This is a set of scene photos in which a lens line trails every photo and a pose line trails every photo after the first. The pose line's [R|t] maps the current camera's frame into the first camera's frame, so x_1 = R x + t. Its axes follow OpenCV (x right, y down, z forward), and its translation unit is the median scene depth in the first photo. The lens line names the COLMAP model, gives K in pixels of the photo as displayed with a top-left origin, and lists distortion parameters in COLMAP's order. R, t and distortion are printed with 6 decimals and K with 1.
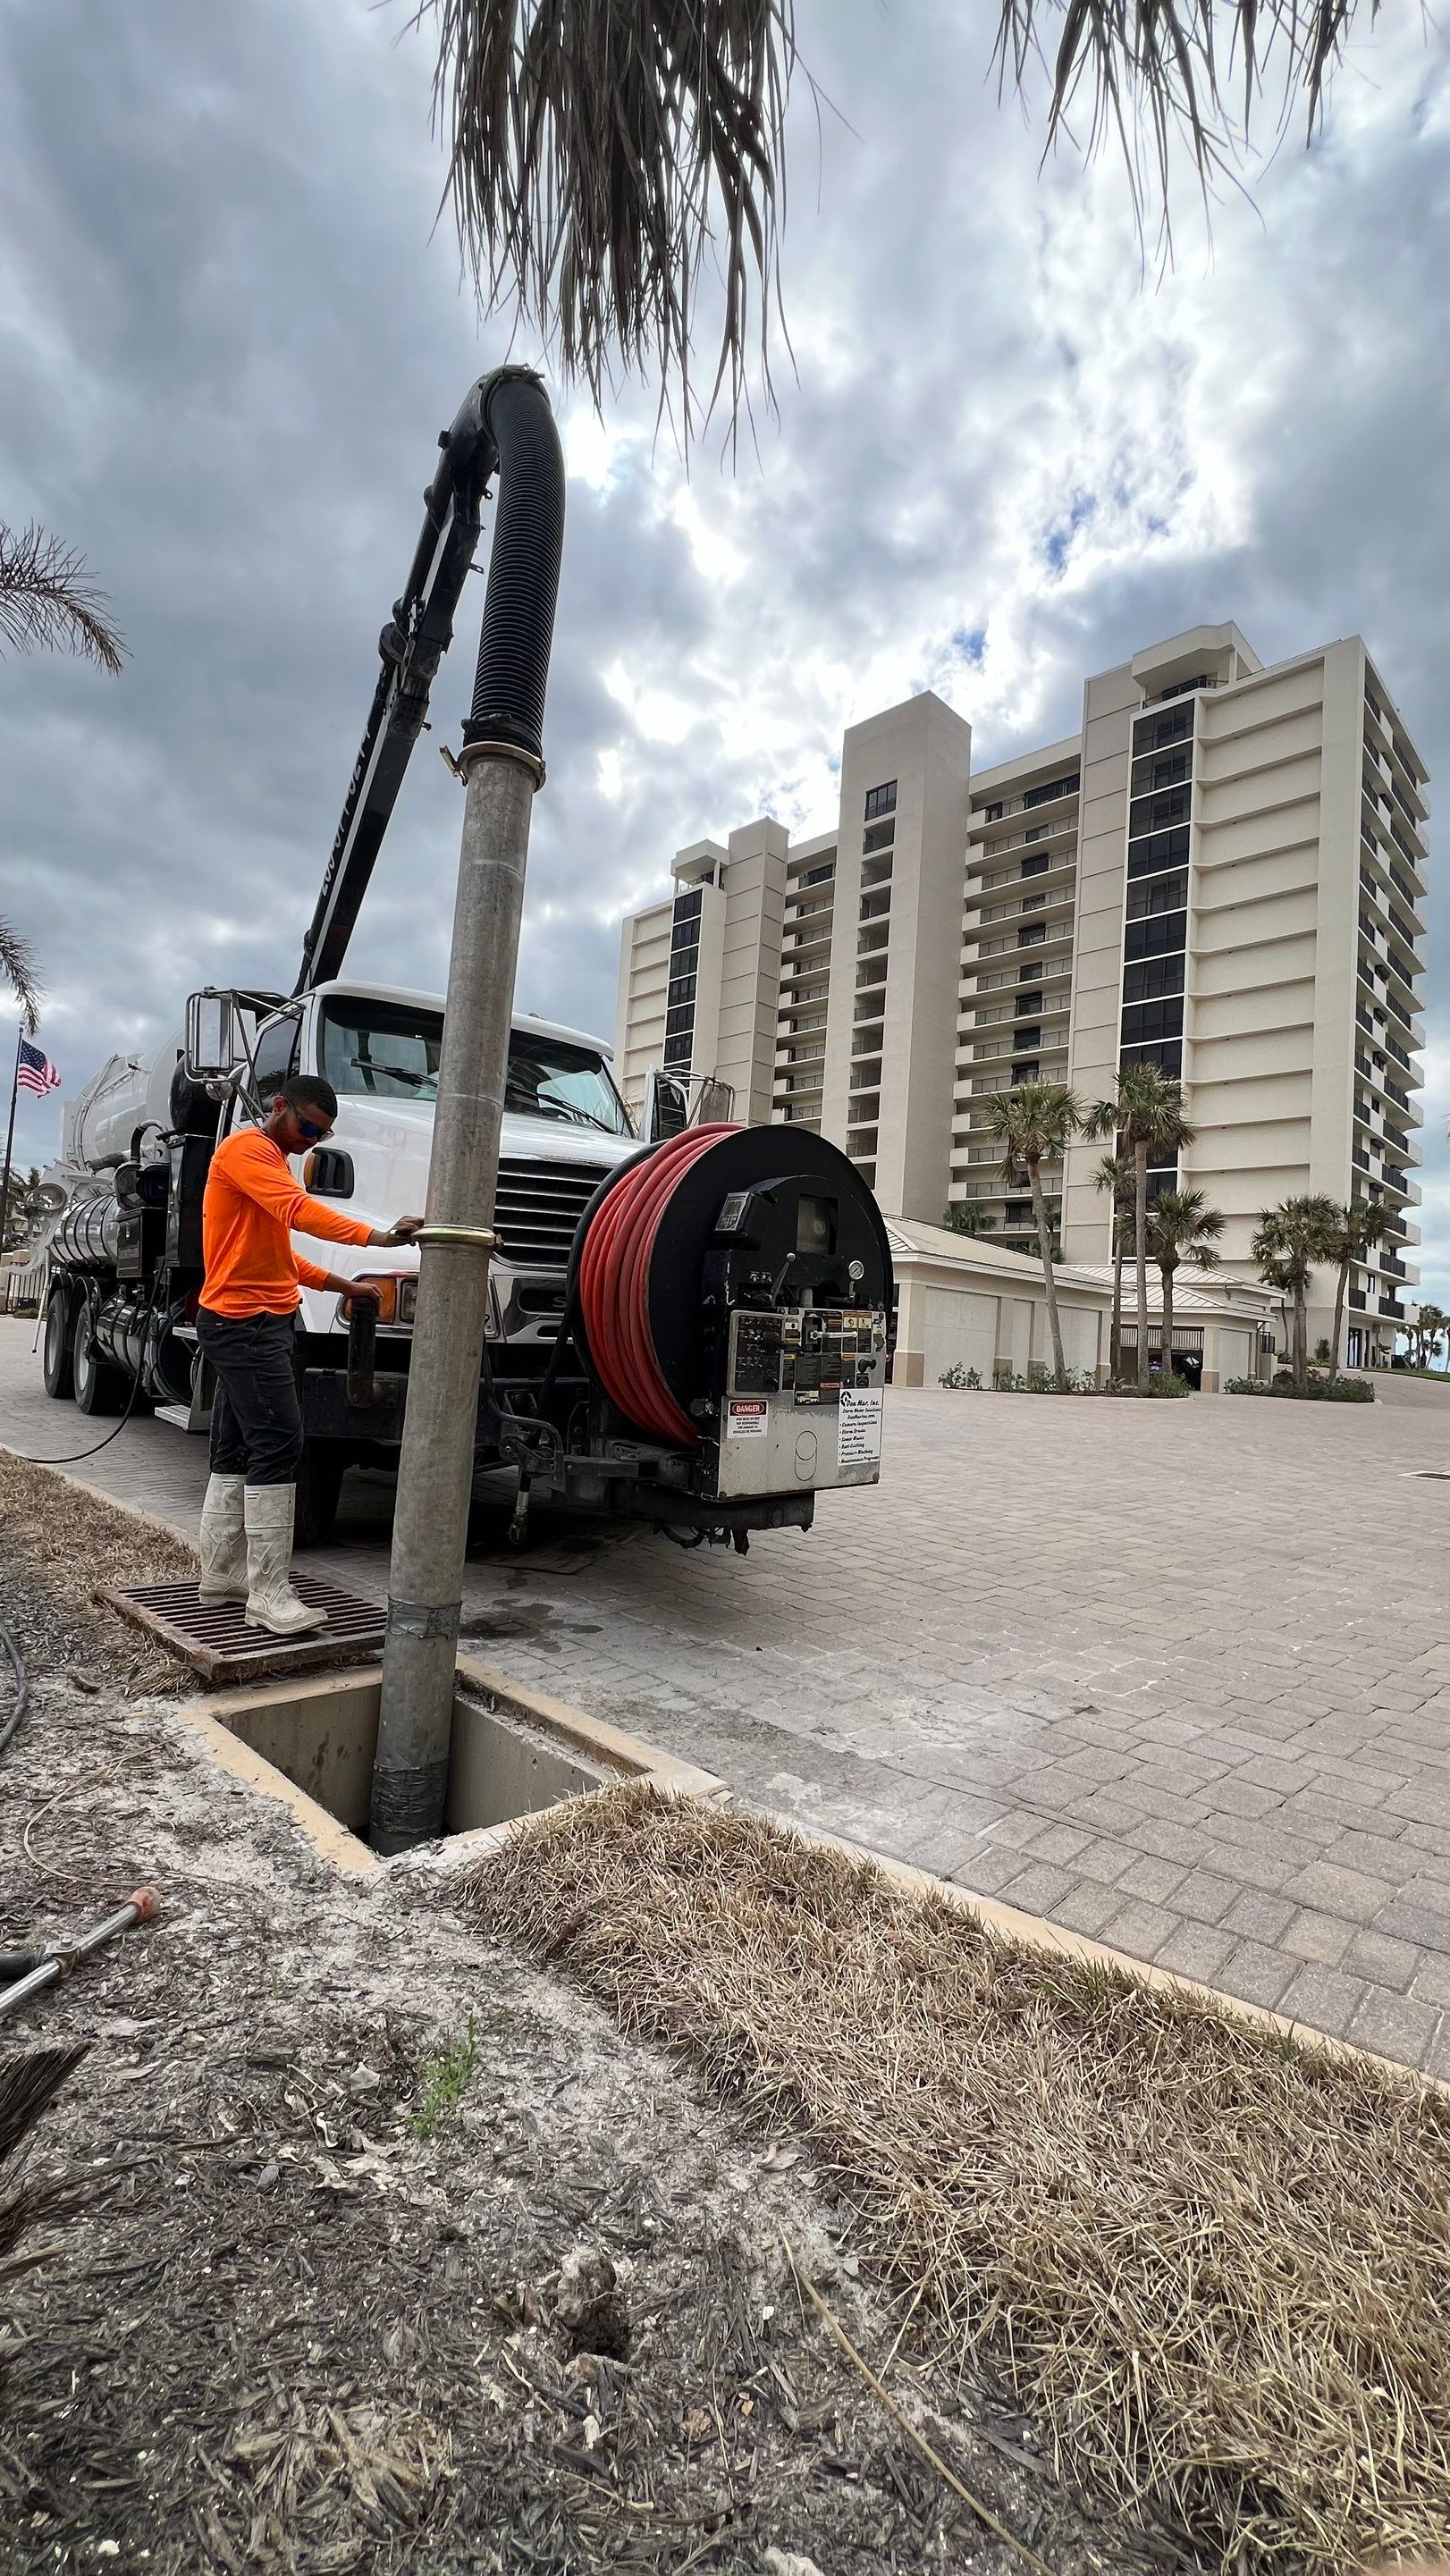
lens RADIAL K [[1032.2, 0, 731.6], [0, 1032.2, 1279.9], [0, 0, 1]] dist [-0.003535, 0.000810]
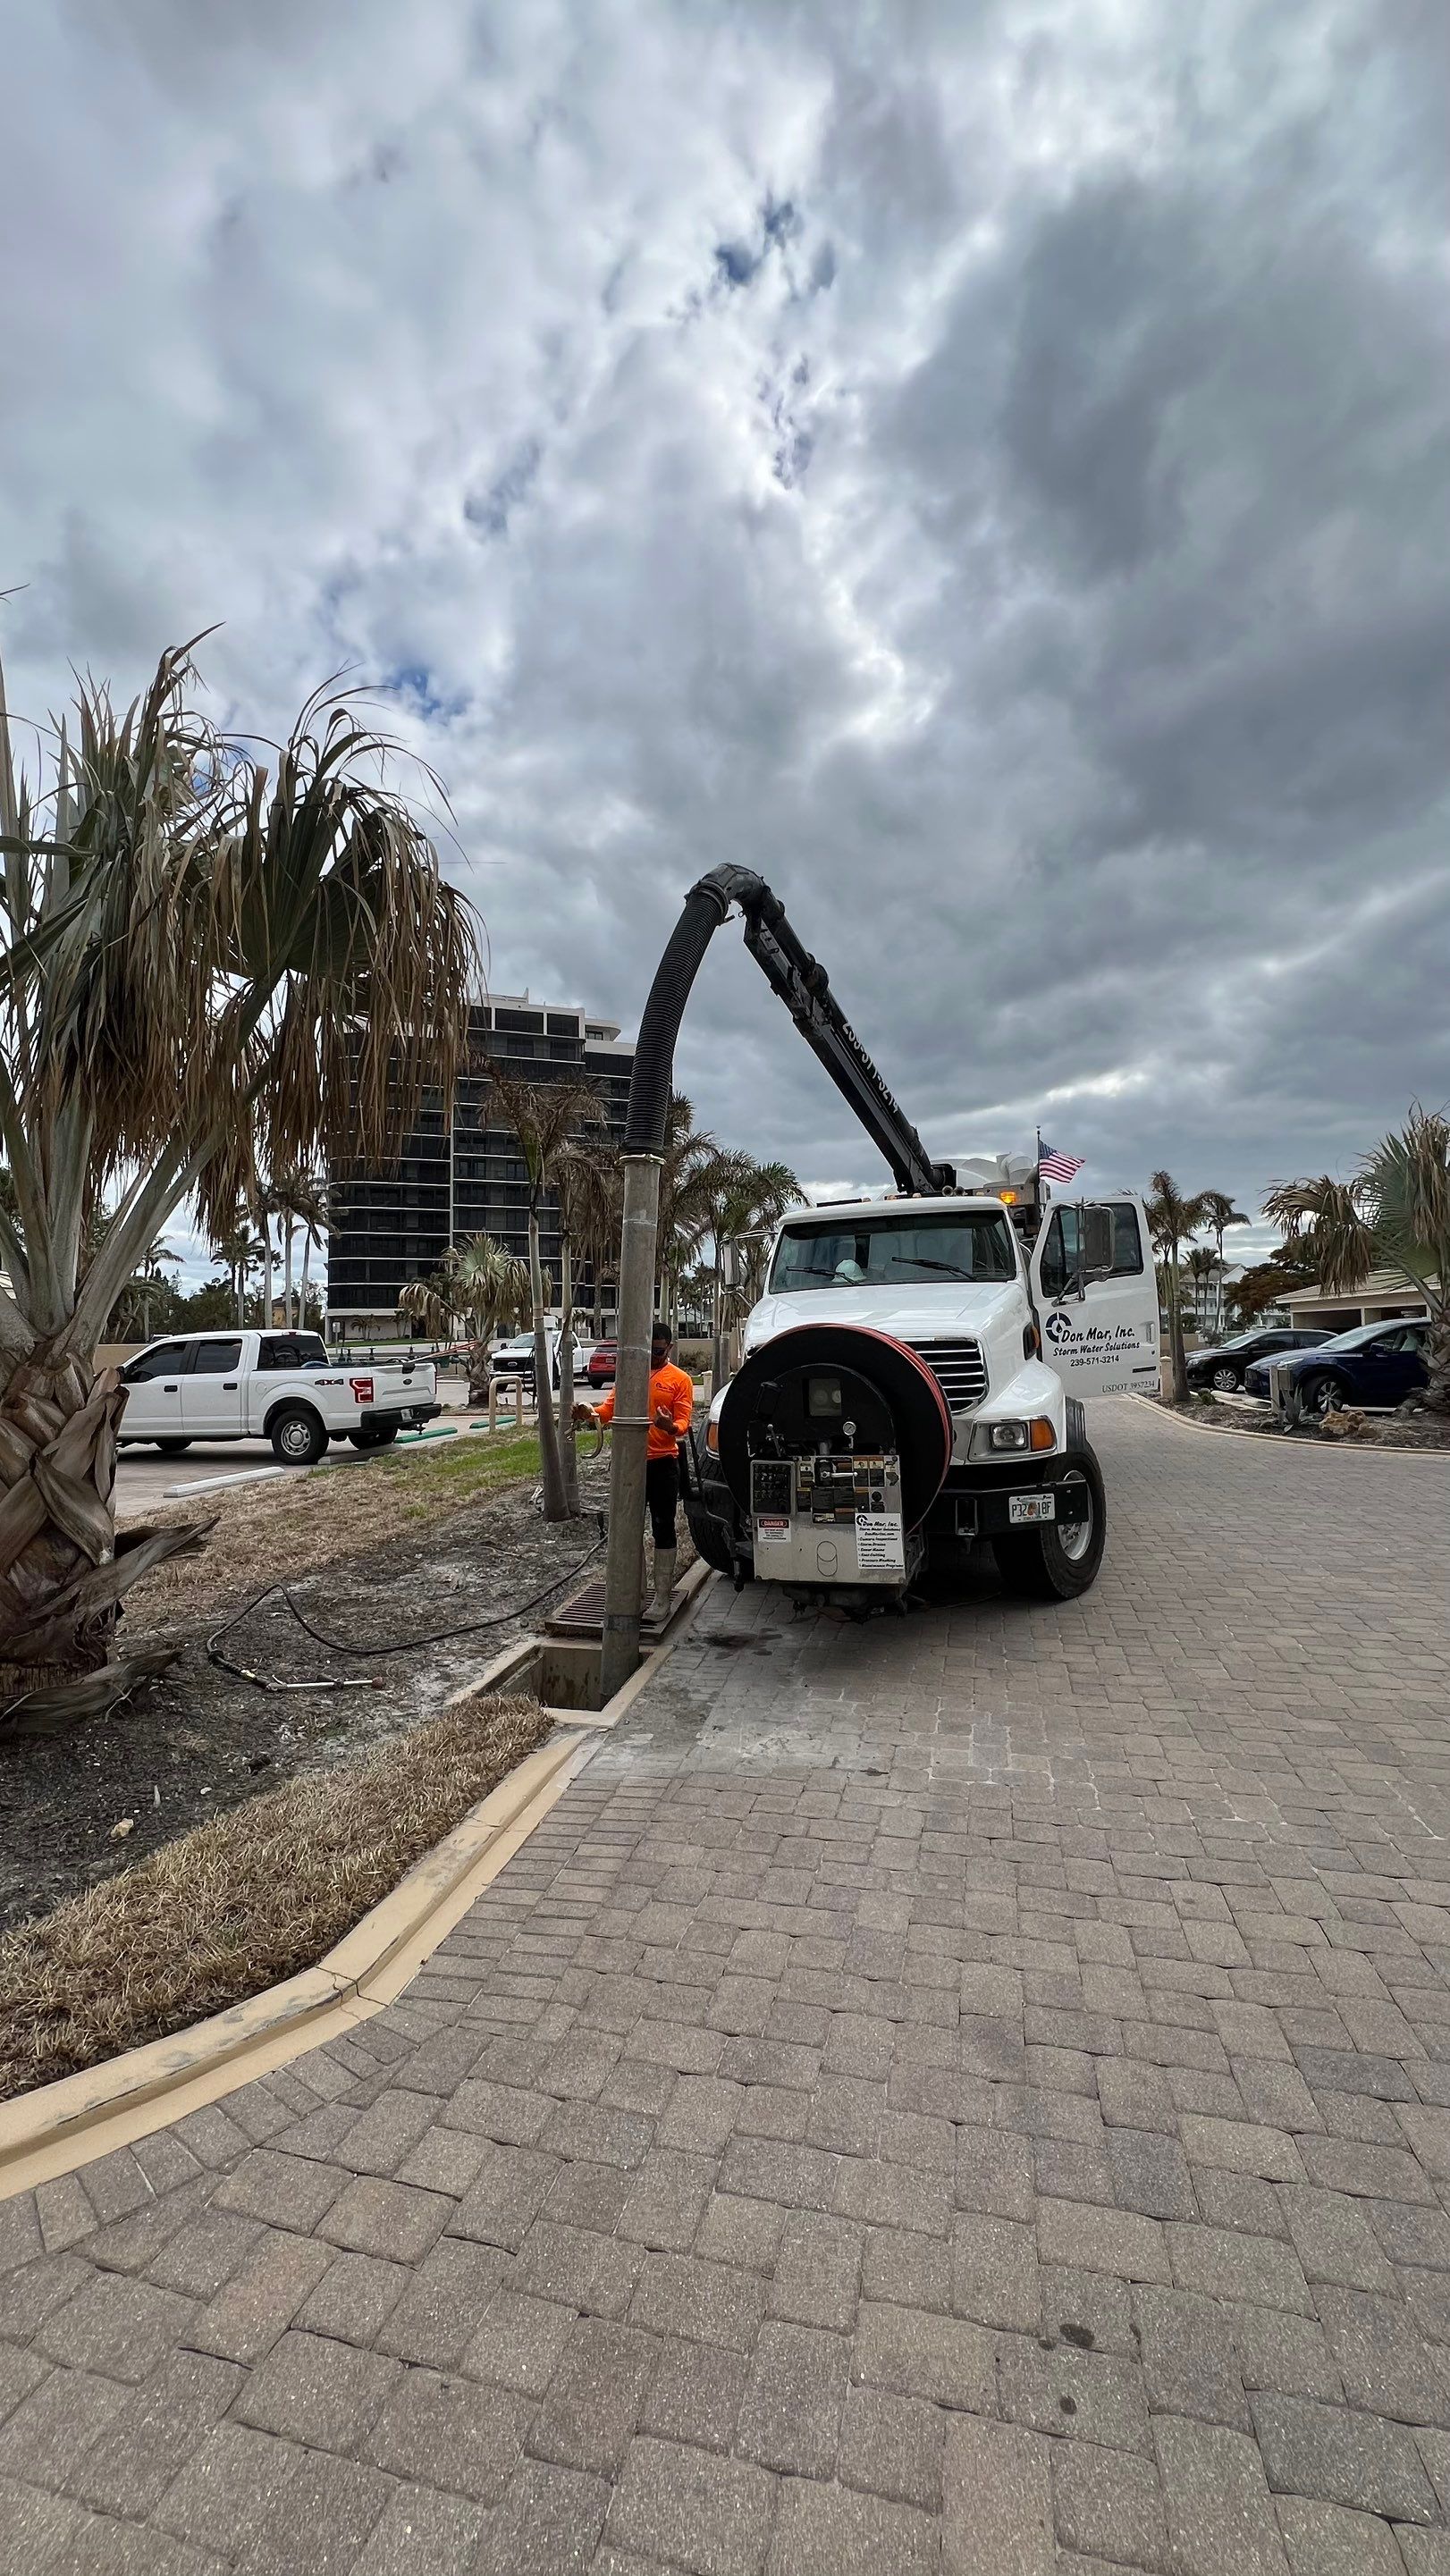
lens RADIAL K [[1032.2, 0, 729.1], [0, 1032.2, 1270.0], [0, 0, 1]] dist [-0.003535, 0.000810]
pose [[0.541974, -0.118374, -0.832017, 1.210810], [0.089726, 0.992522, -0.082762, -0.120271], [0.835592, -0.029798, 0.548542, 0.097537]]
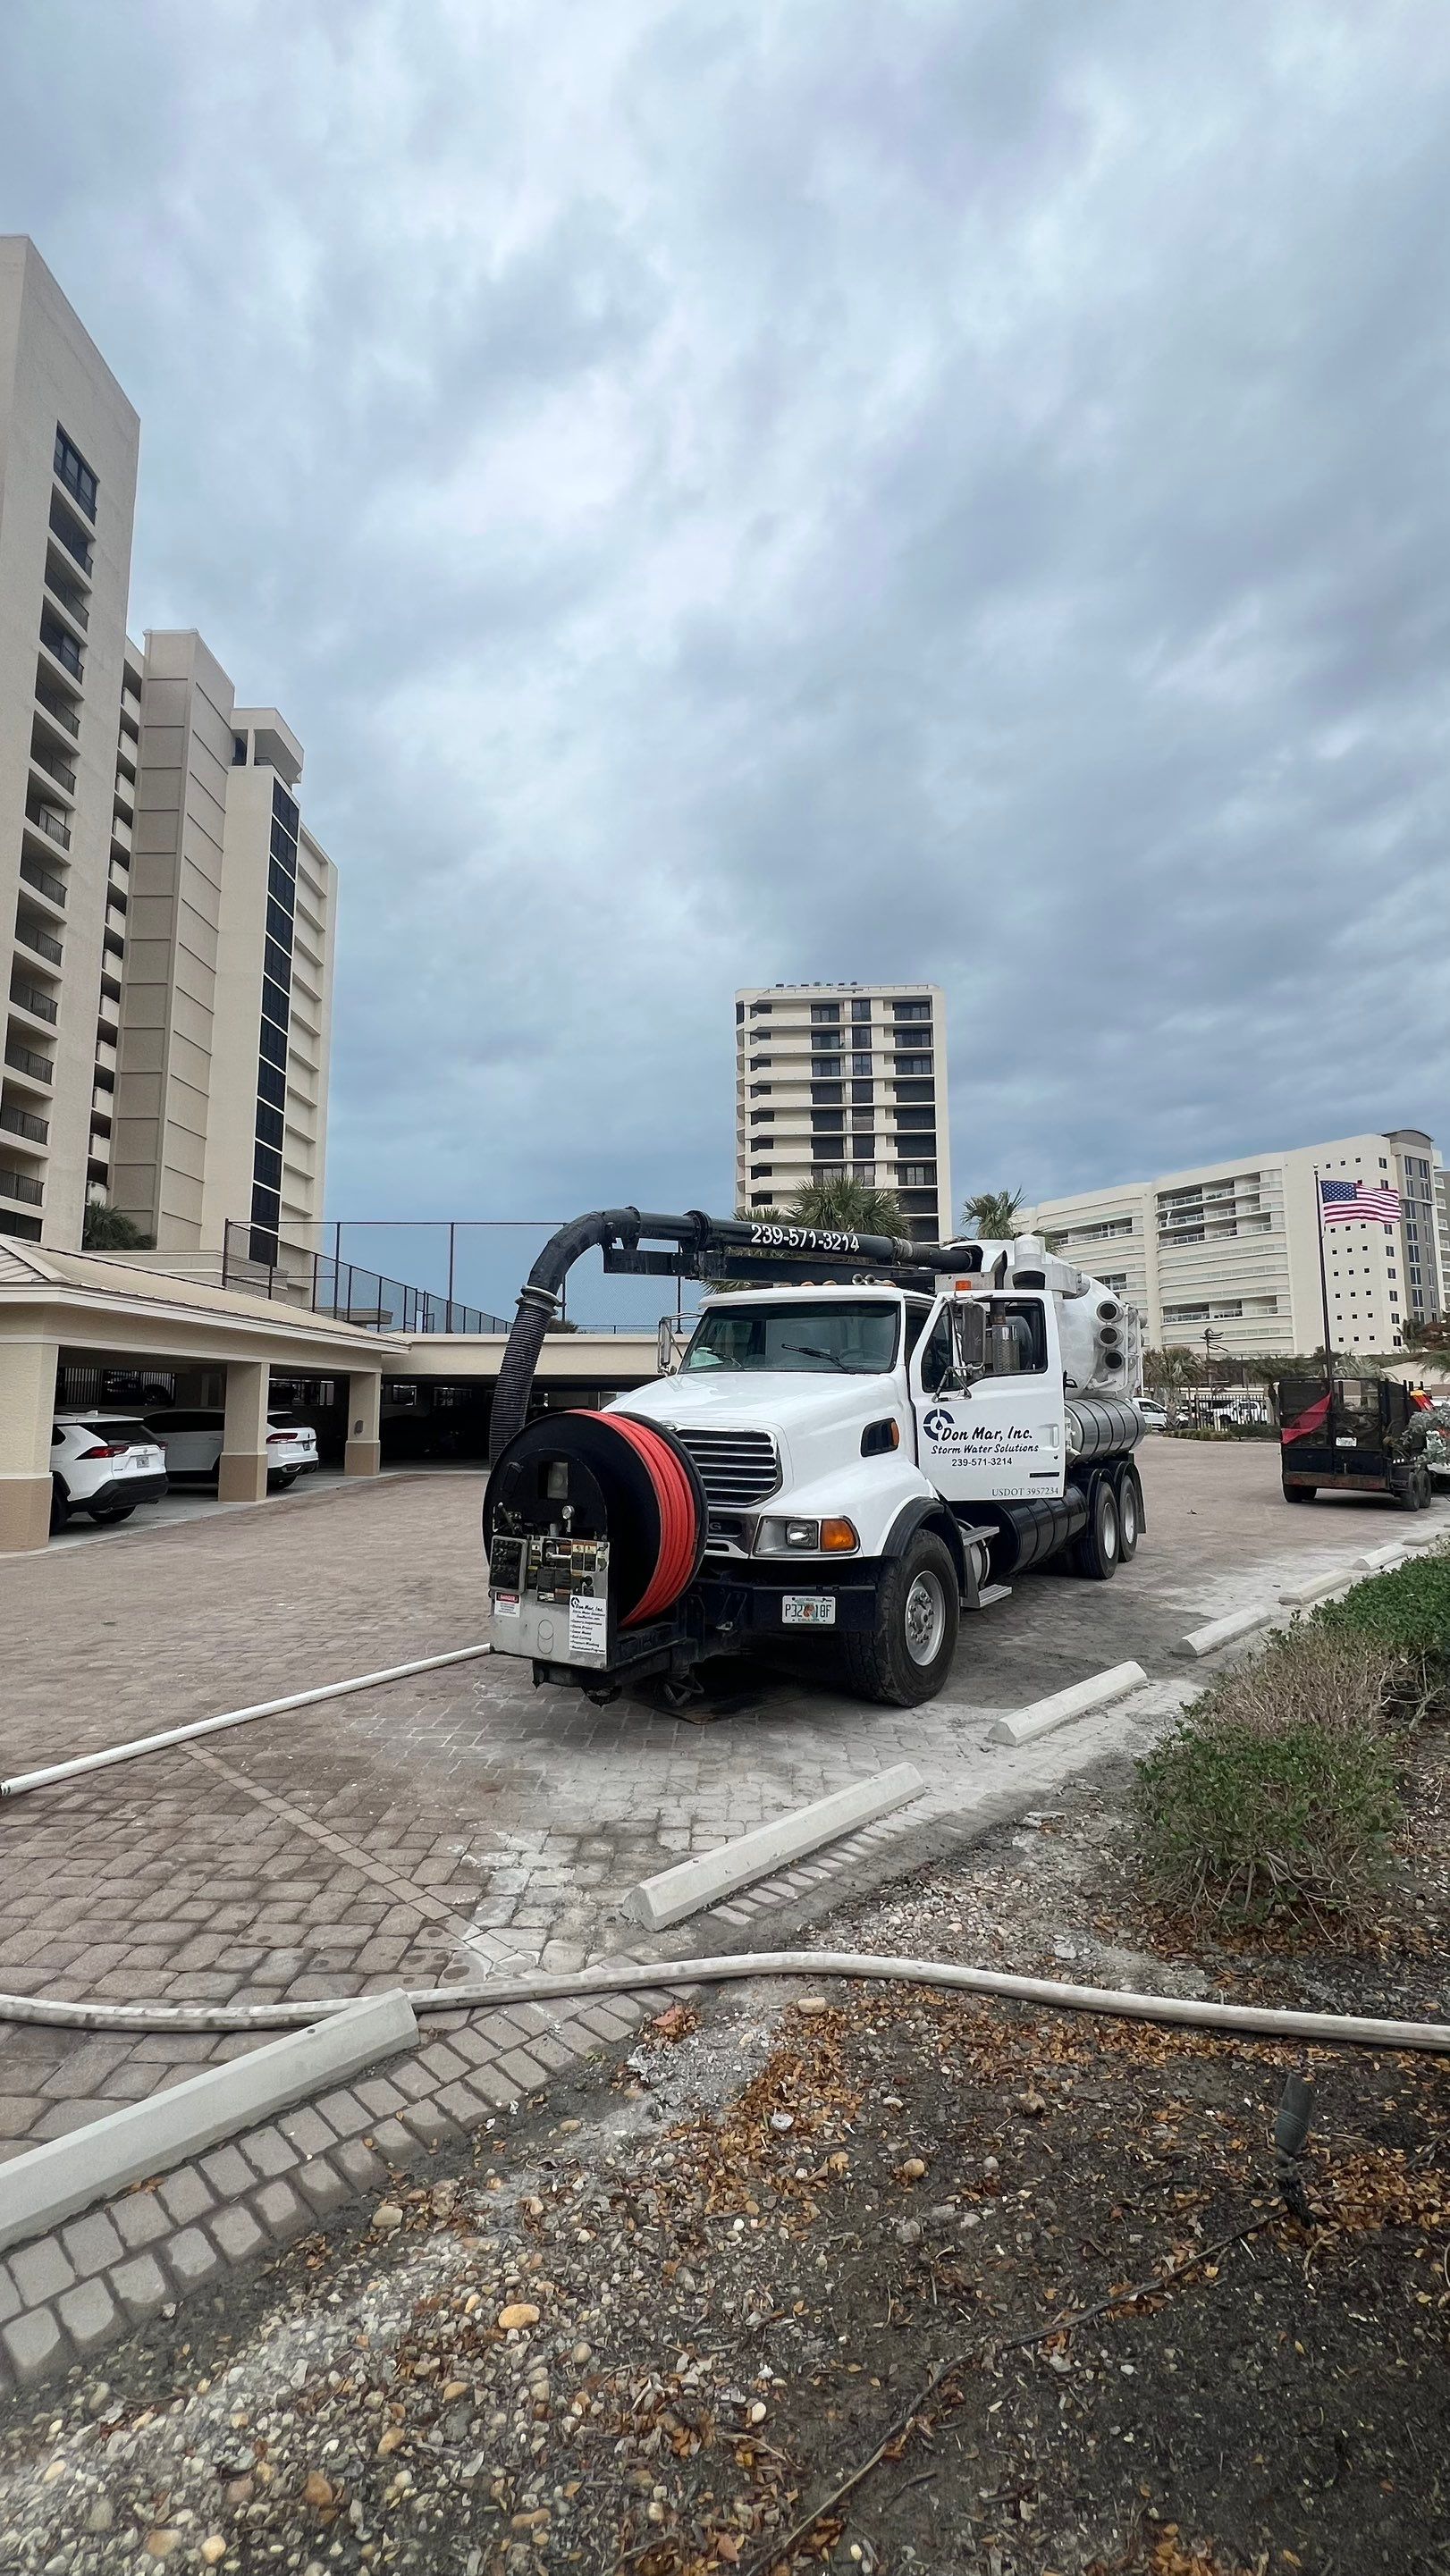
lens RADIAL K [[1032.2, 0, 732.0], [0, 1032.2, 1280.2], [0, 0, 1]] dist [-0.003535, 0.000810]
pose [[0.334632, -0.147575, -0.930722, 1.588564], [0.027351, 0.988767, -0.146944, -0.111759], [0.941952, 0.023716, 0.334909, 0.713814]]
